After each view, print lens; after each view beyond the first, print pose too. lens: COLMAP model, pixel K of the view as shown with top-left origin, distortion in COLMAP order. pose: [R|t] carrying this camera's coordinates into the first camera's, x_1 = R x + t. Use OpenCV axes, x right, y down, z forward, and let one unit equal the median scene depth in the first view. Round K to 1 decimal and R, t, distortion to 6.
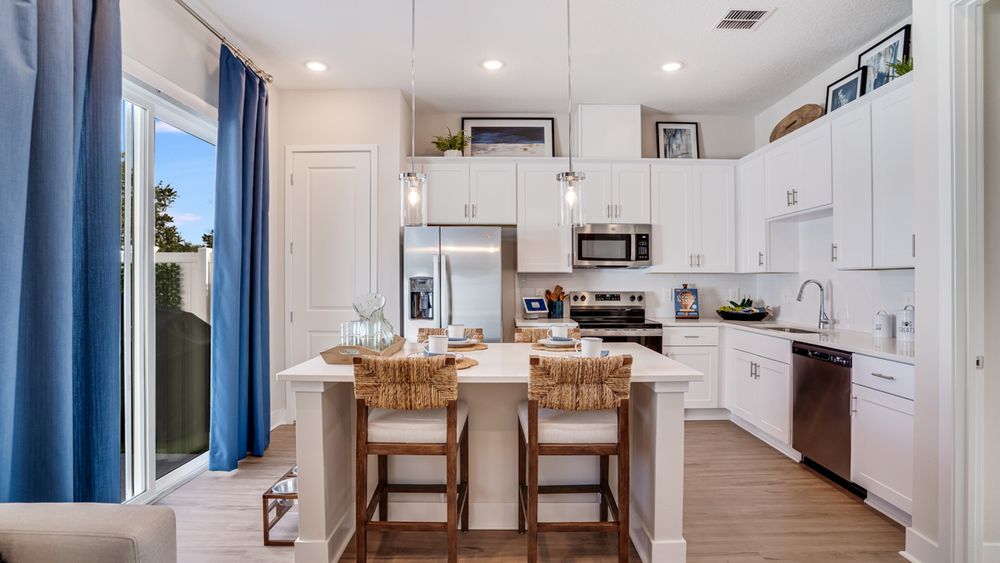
lens RADIAL K [[485.5, 0, 503.6], [0, 485.5, 285.7], [0, 0, 1]] dist [-0.054269, 0.010406]
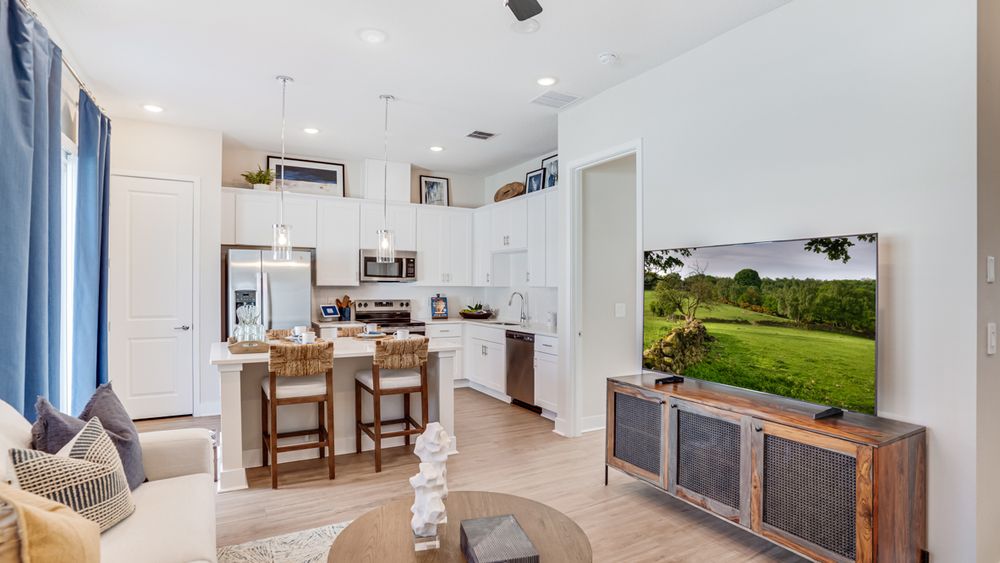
lens RADIAL K [[504.7, 0, 481.7], [0, 504.7, 290.5], [0, 0, 1]] dist [-0.041586, 0.001978]
pose [[0.882874, -0.000997, 0.469610, -0.229408], [-0.001080, 0.999991, 0.004153, -0.022663], [-0.469609, -0.004174, 0.882864, -0.401715]]
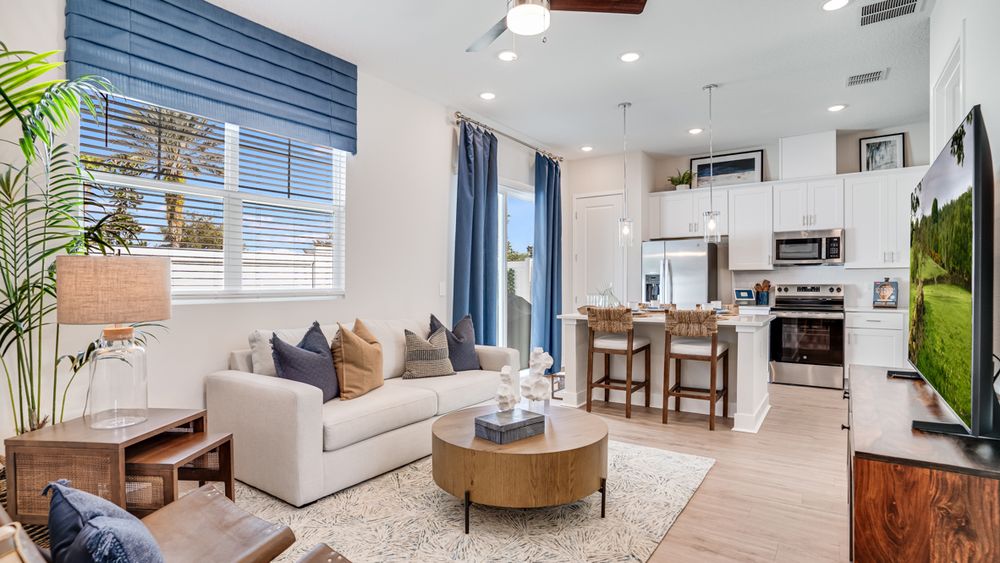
lens RADIAL K [[485.5, 0, 491.2], [0, 485.5, 304.1], [0, 0, 1]] dist [-0.054269, 0.010406]
pose [[0.804444, 0.020611, -0.593671, 0.326424], [-0.001632, 0.999471, 0.032487, 0.027765], [0.594026, -0.025165, 0.804052, -0.529401]]
